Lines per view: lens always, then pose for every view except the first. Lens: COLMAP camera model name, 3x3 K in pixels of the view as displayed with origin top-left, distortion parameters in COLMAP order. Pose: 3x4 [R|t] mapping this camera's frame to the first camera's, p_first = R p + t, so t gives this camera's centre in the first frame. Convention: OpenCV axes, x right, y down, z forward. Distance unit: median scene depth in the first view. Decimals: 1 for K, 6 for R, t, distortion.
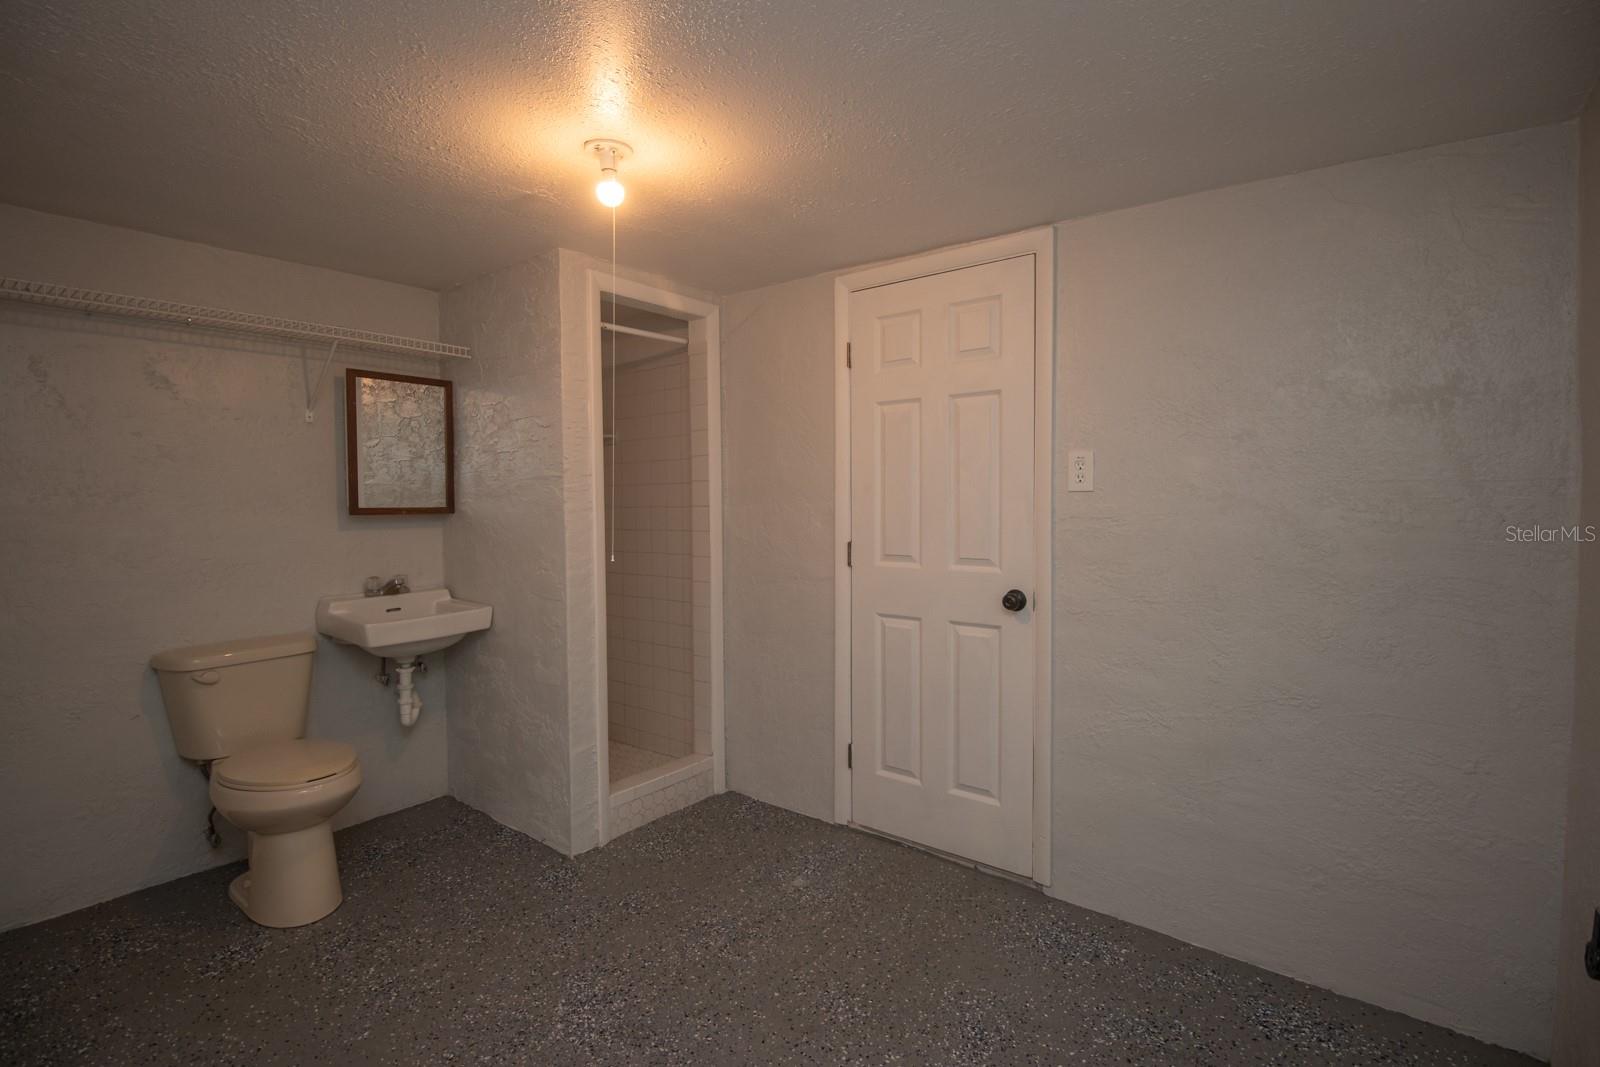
lens RADIAL K [[745.5, 0, 795.6], [0, 745.5, 521.3], [0, 0, 1]] dist [-0.001057, -0.012212]
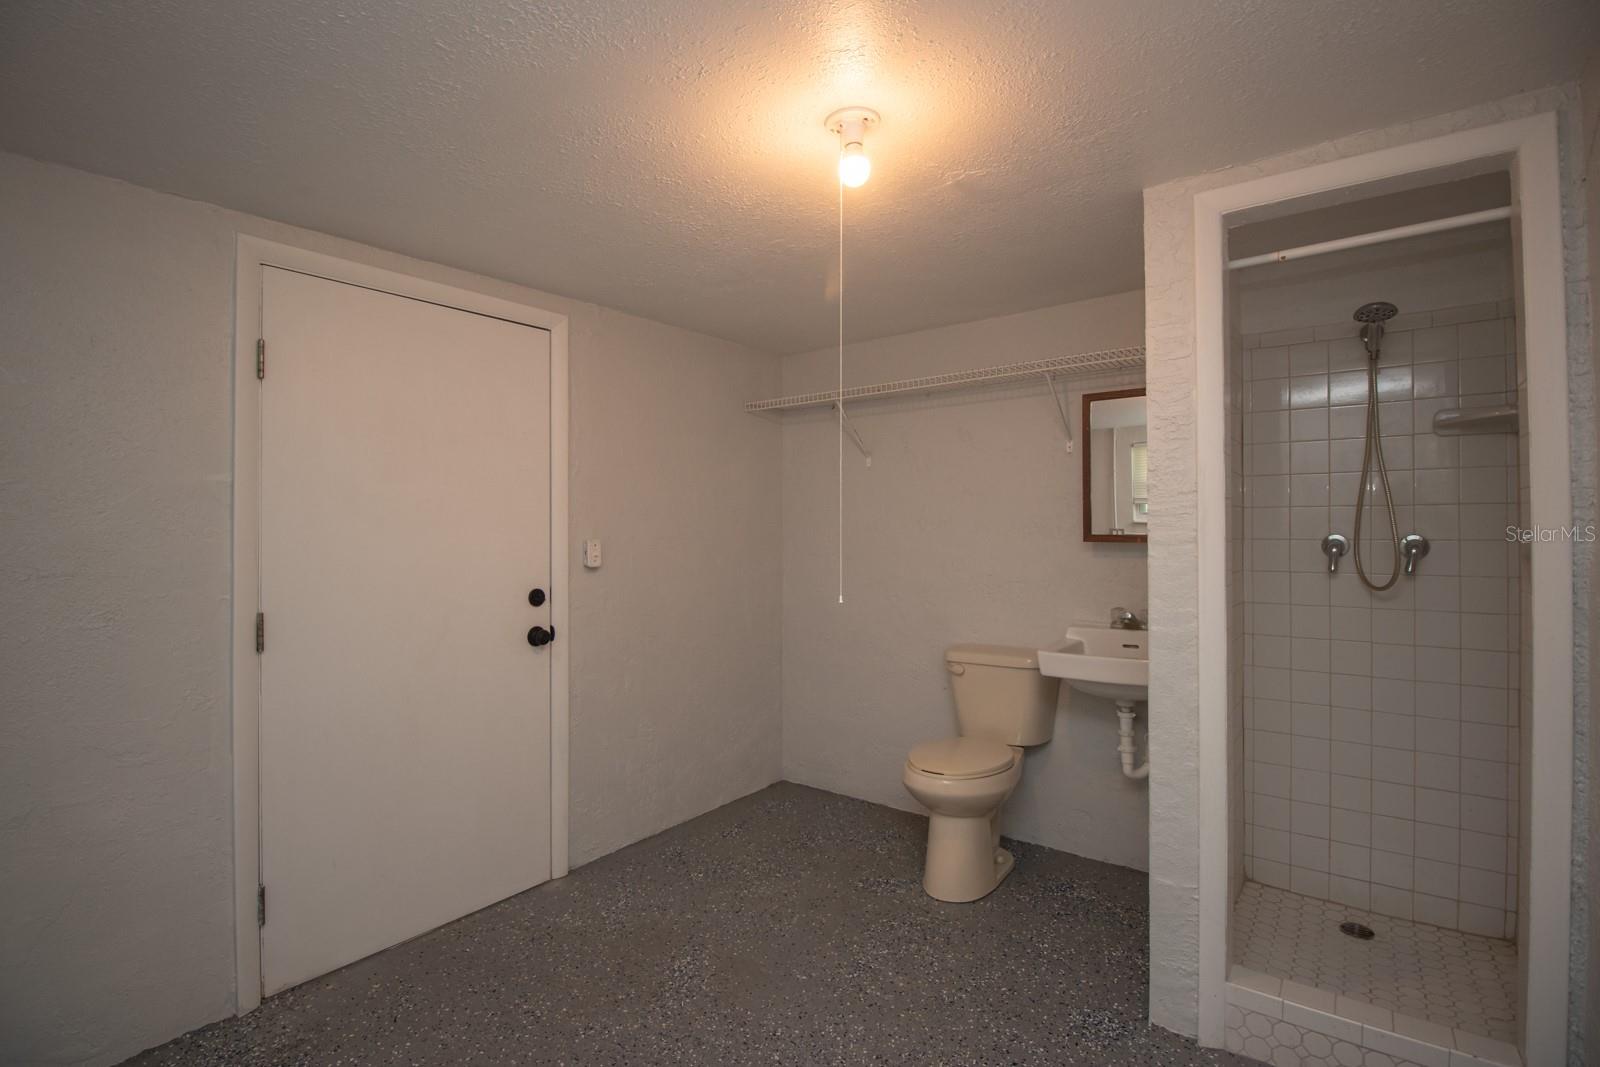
lens RADIAL K [[745.5, 0, 795.6], [0, 745.5, 521.3], [0, 0, 1]] dist [-0.001057, -0.012212]
pose [[0.019805, -0.005646, -0.999788, 0.390339], [-0.026577, 0.999628, -0.006171, -0.019226], [0.999451, 0.026694, 0.019647, 0.597754]]
